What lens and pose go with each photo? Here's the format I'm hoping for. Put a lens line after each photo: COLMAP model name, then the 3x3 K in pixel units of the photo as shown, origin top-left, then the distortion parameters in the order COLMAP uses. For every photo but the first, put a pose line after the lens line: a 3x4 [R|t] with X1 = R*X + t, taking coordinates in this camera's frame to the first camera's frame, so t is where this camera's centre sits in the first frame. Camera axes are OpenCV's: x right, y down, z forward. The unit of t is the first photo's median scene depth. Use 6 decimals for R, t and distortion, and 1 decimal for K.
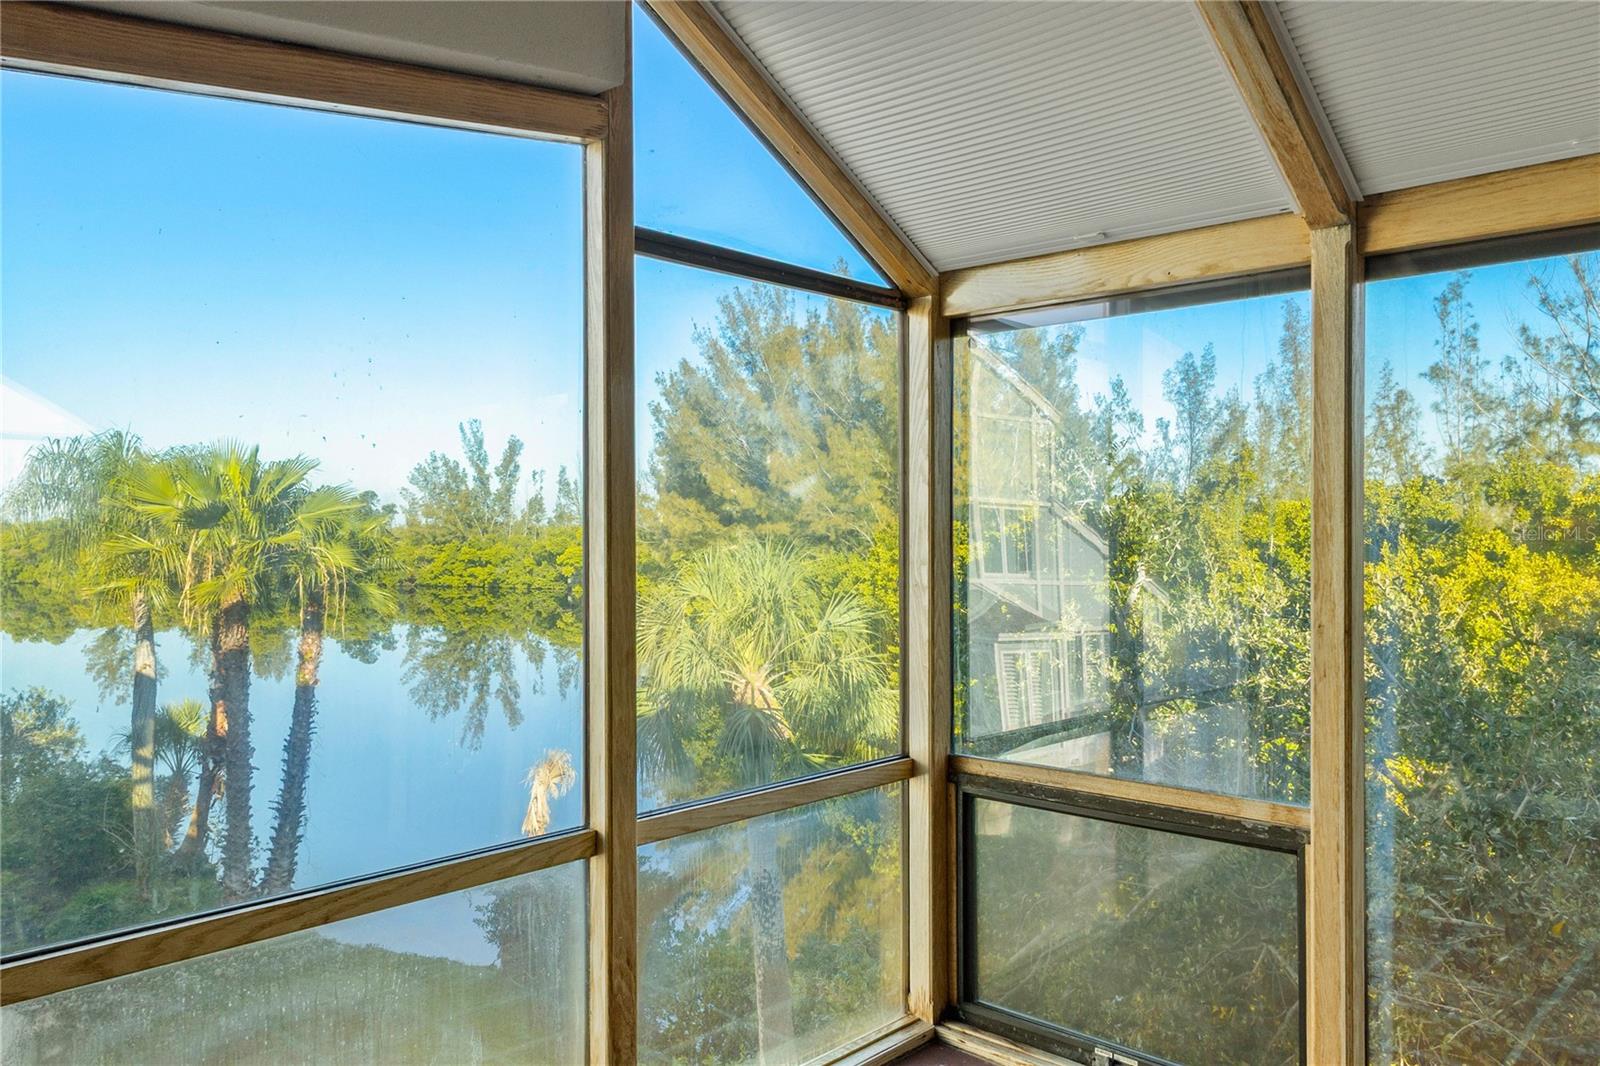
lens RADIAL K [[1182.1, 0, 800.2], [0, 1182.1, 530.4], [0, 0, 1]] dist [0.014264, 0.003188]
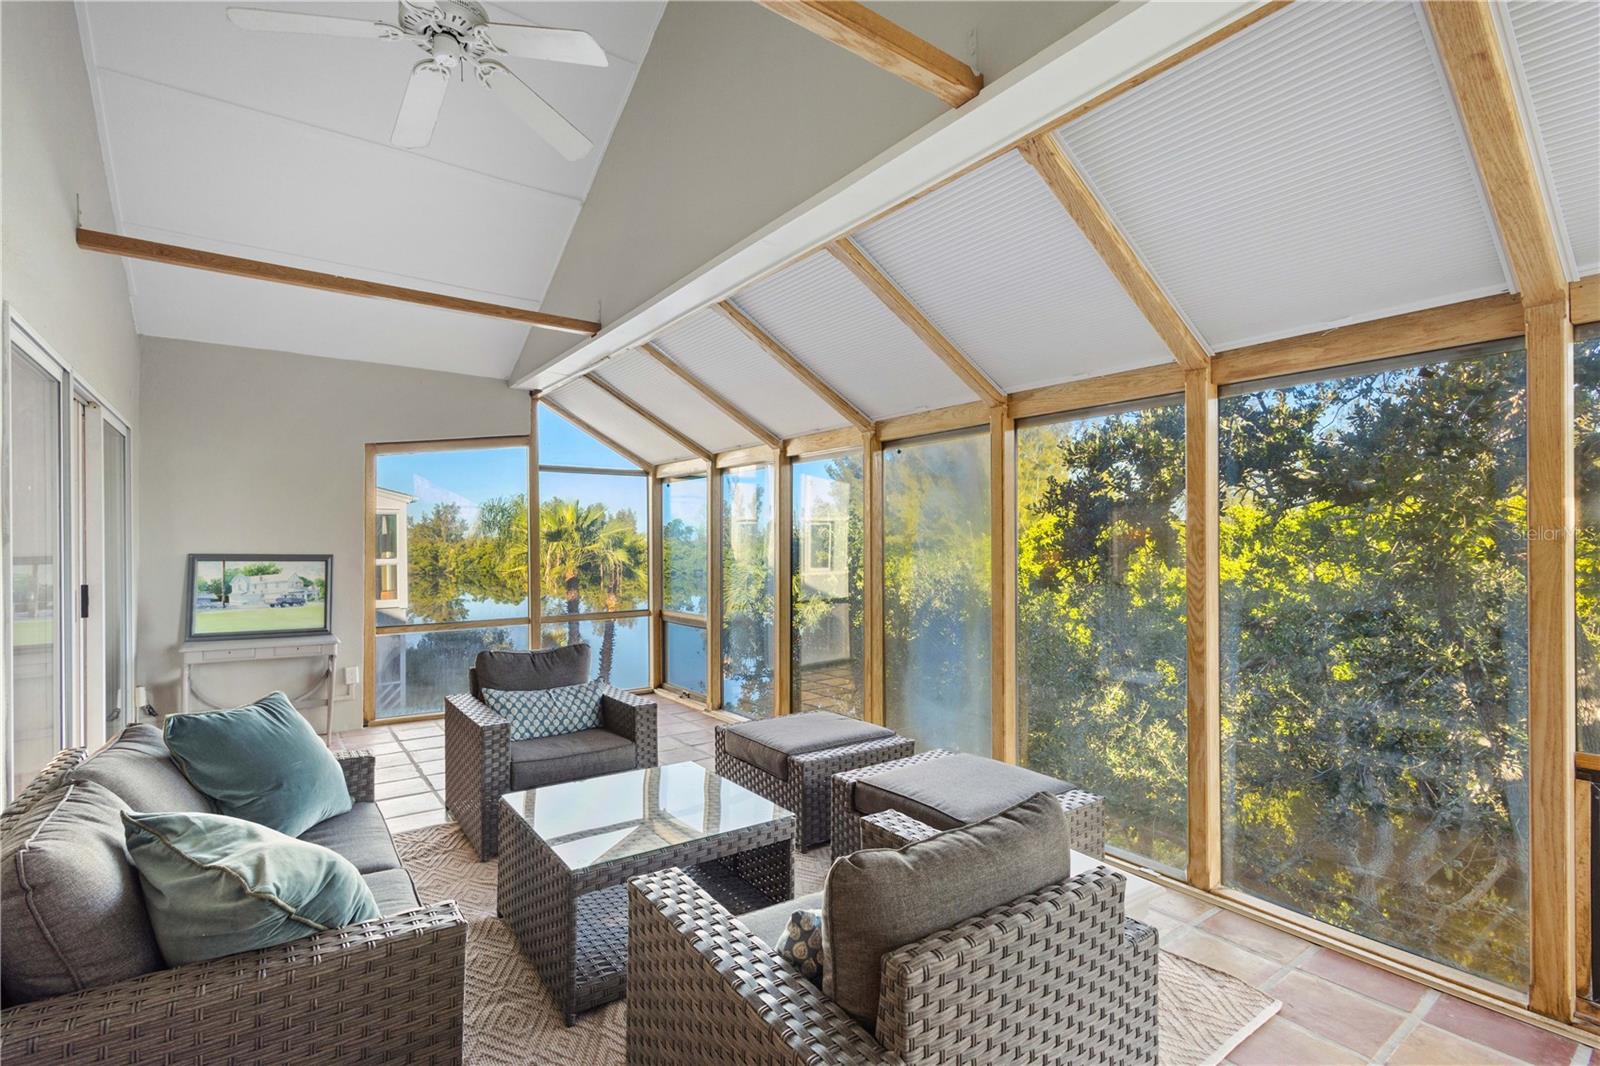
lens RADIAL K [[741.9, 0, 798.7], [0, 741.9, 543.1], [0, 0, 1]] dist [0.010715, -0.001478]
pose [[0.979976, -0.004786, -0.199058, 0.157925], [0.005475, 0.999981, 0.002910, 0.000008], [0.199040, -0.003941, 0.979983, -0.164997]]
